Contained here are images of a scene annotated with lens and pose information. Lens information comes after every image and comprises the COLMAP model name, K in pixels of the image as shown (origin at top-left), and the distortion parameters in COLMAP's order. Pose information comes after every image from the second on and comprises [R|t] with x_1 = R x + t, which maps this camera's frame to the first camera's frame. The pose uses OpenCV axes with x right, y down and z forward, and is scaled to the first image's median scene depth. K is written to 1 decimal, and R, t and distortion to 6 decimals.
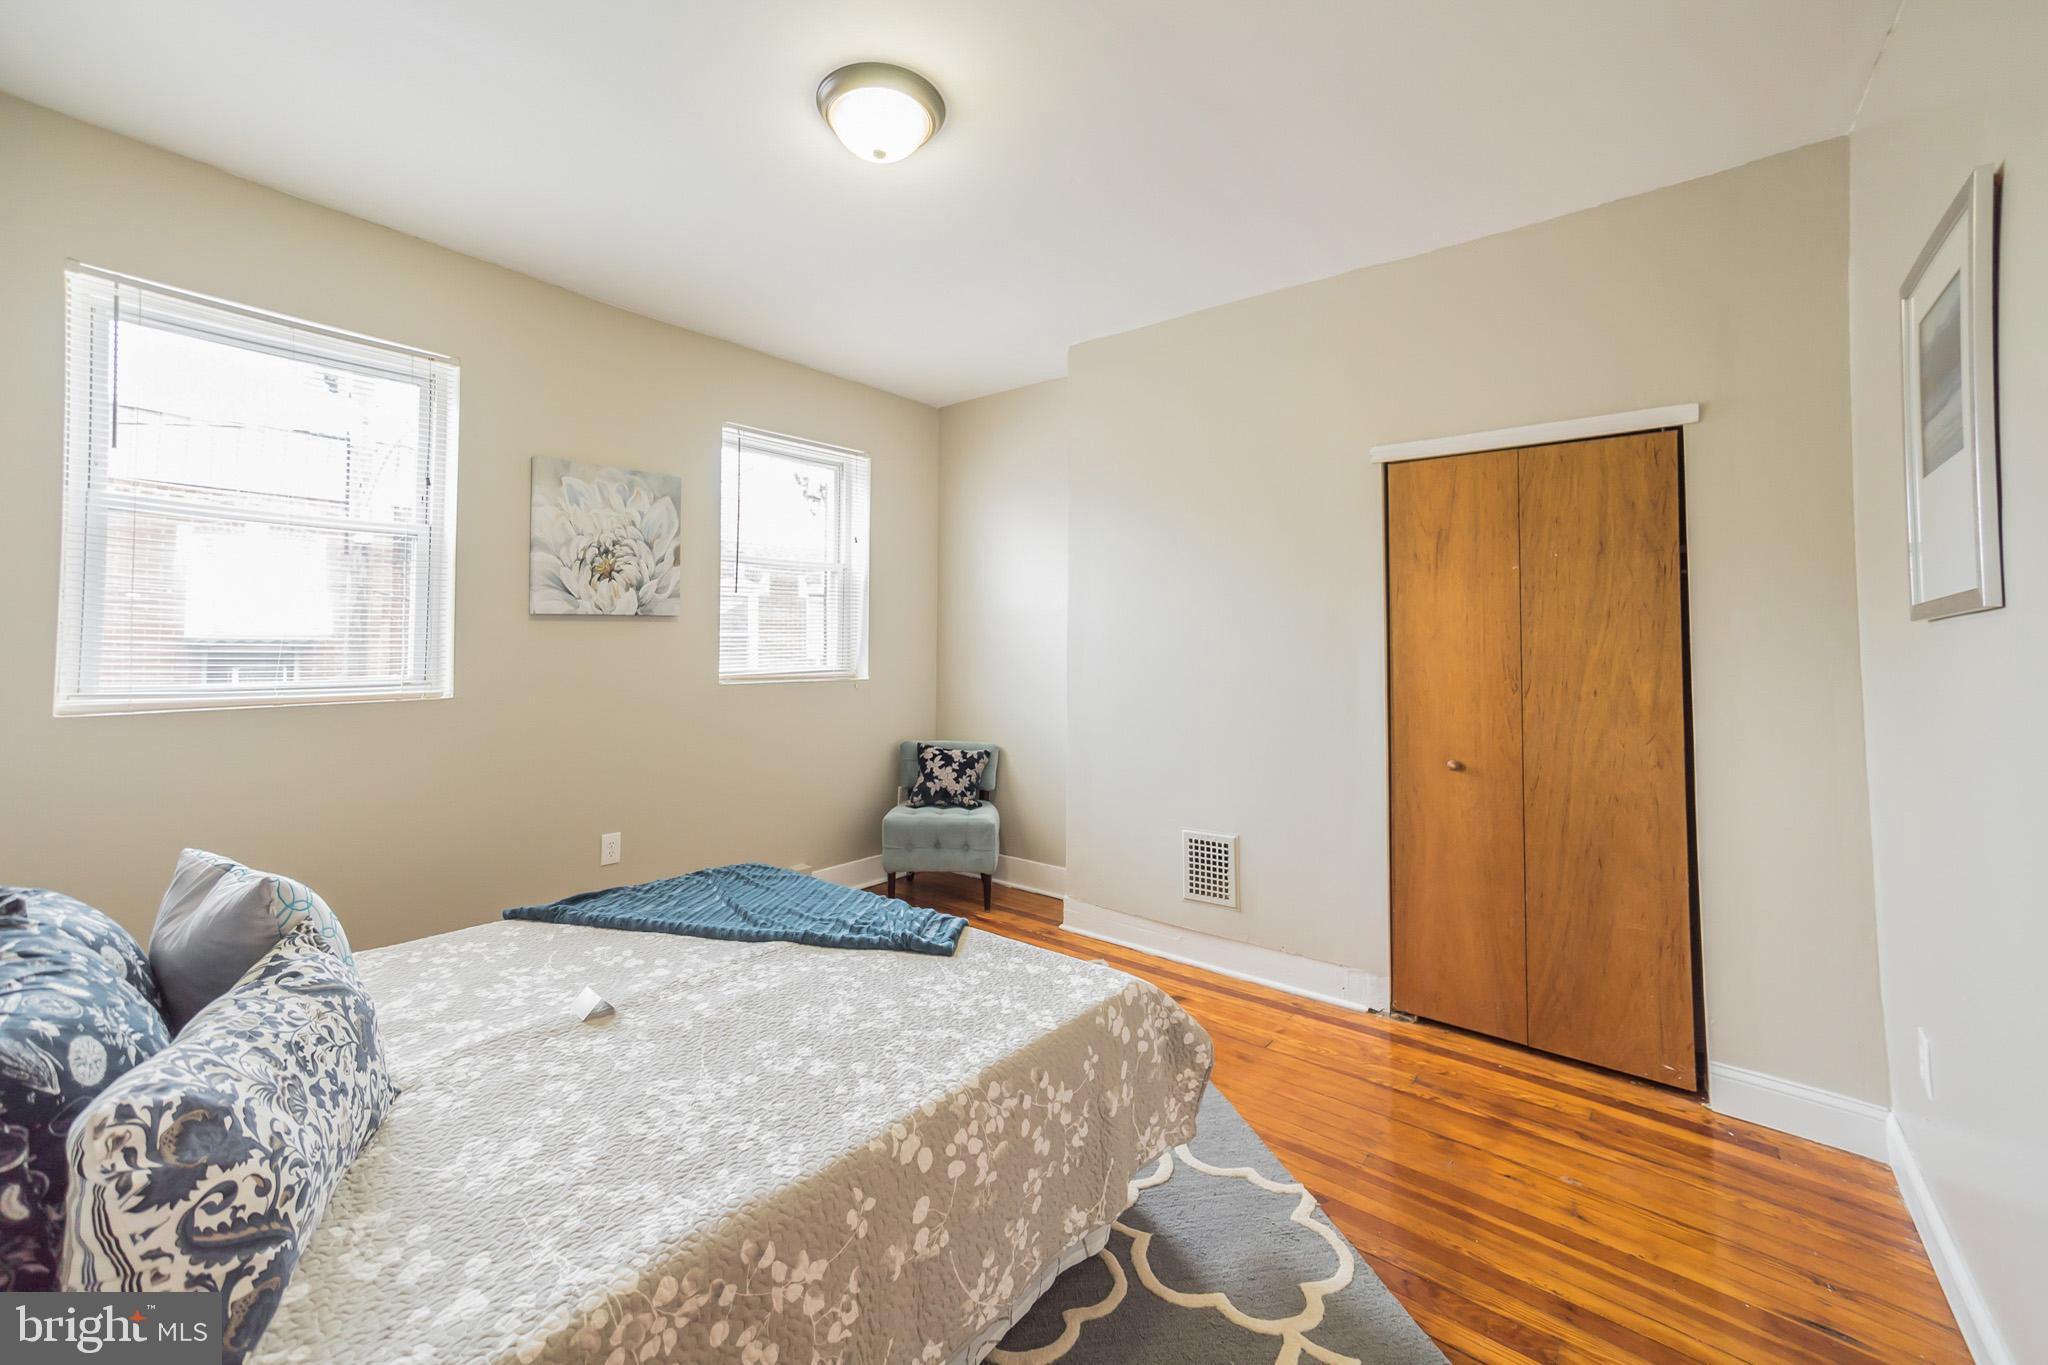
lens RADIAL K [[820.0, 0, 960.4], [0, 820.0, 618.4], [0, 0, 1]] dist [0.007480, 0.000266]
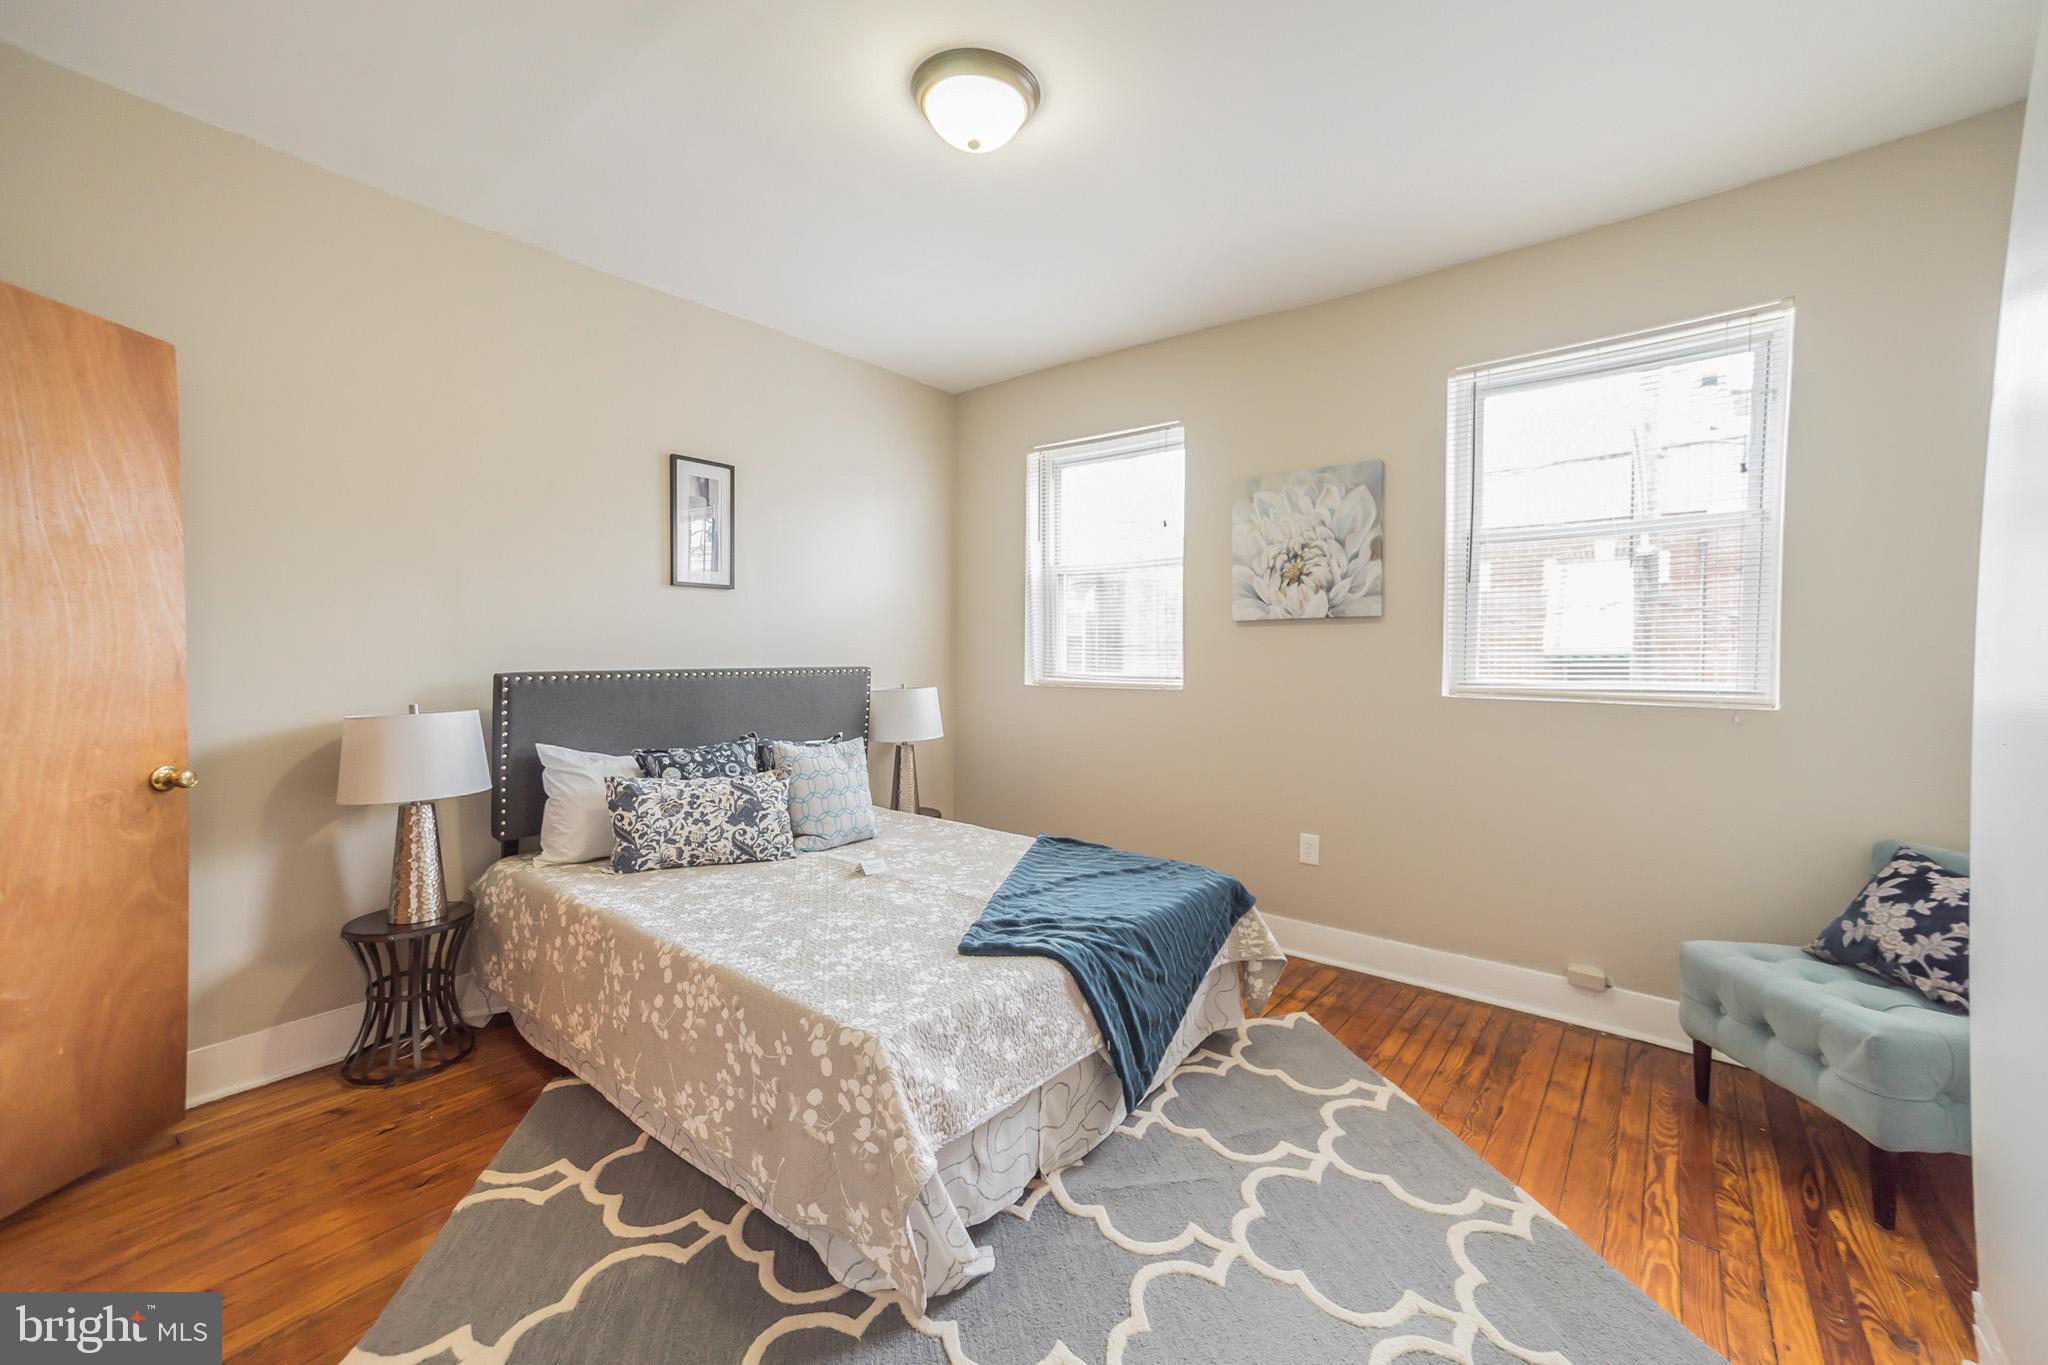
lens RADIAL K [[806.0, 0, 1013.8], [0, 806.0, 674.9], [0, 0, 1]] dist [0.003237, 0.000332]
pose [[0.046025, 0.023426, -0.998666, 0.555791], [0.021492, 0.999470, 0.024435, 0.033621], [0.998709, -0.022588, 0.045497, 0.607097]]
